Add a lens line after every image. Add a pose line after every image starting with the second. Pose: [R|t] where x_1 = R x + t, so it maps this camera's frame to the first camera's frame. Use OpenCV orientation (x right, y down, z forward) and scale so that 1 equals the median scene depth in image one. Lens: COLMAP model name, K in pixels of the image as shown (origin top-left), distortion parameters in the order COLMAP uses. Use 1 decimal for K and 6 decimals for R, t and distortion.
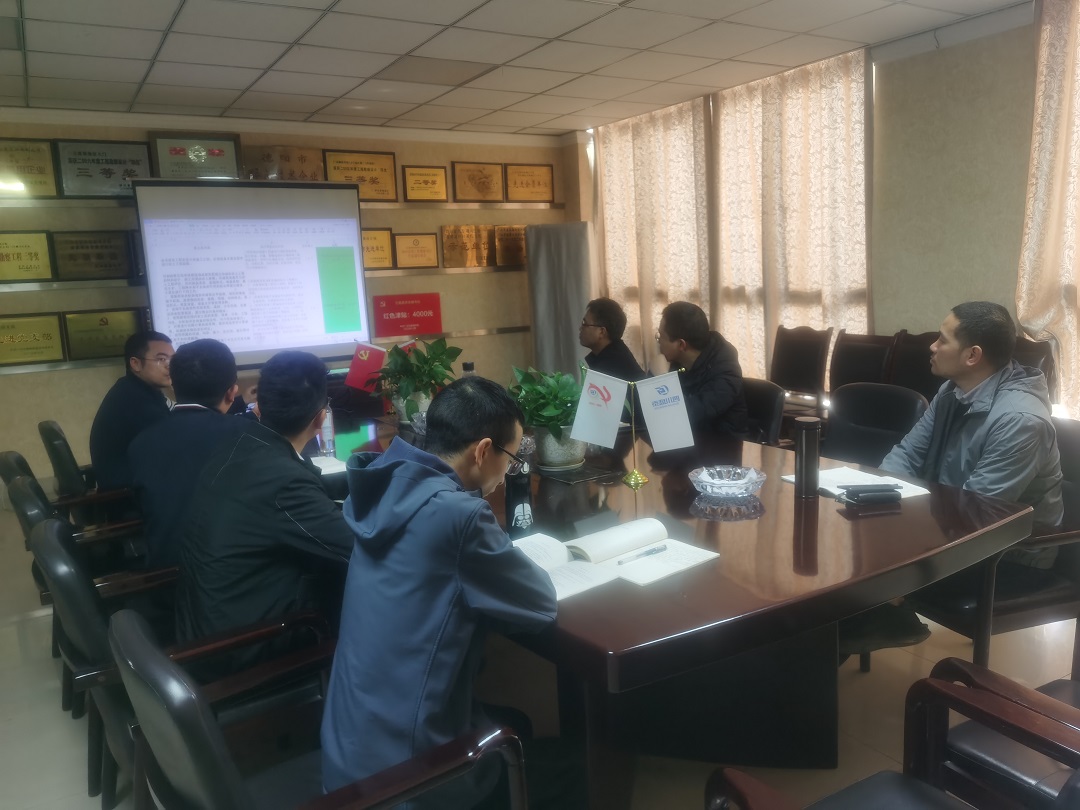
lens RADIAL K [[823.4, 0, 561.9], [0, 823.4, 404.3], [0, 0, 1]] dist [0.021568, -0.039405]
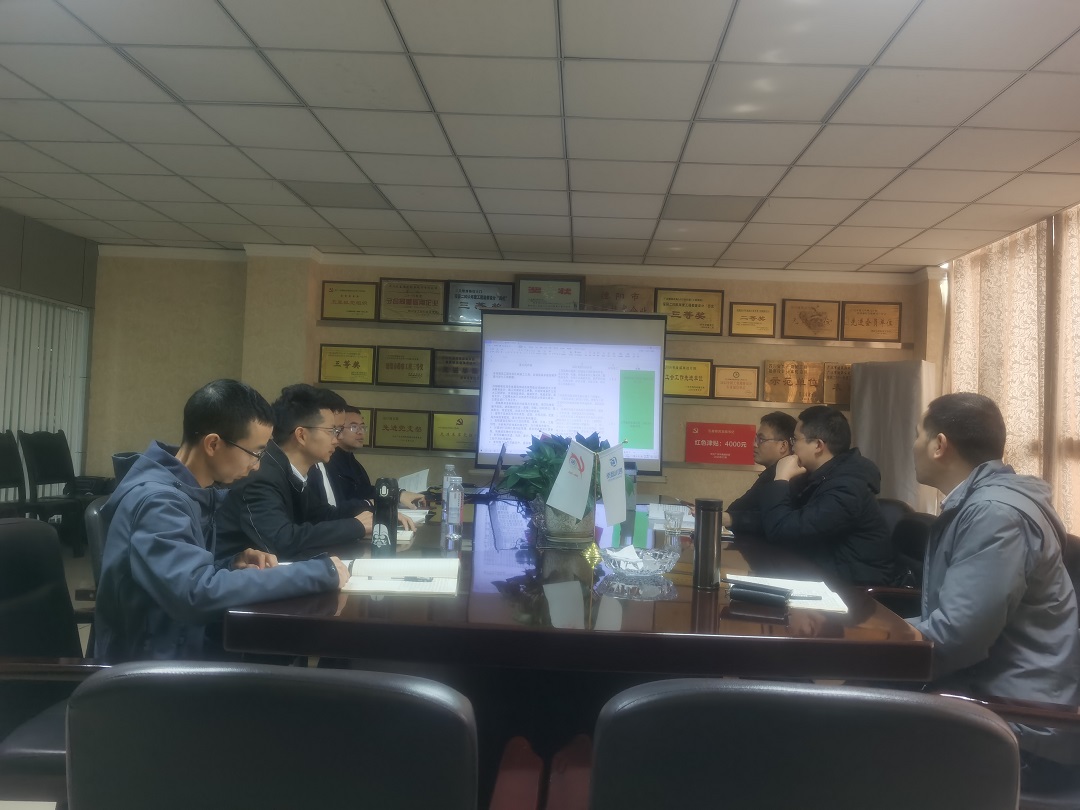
lens RADIAL K [[823.4, 0, 558.9], [0, 823.4, 399.6], [0, 0, 1]] dist [0.021568, -0.039405]
pose [[0.832235, 0.054107, -0.551776, 0.215366], [-0.162815, 0.975196, -0.149944, 0.024298], [0.529977, 0.214626, 0.820402, 0.052463]]
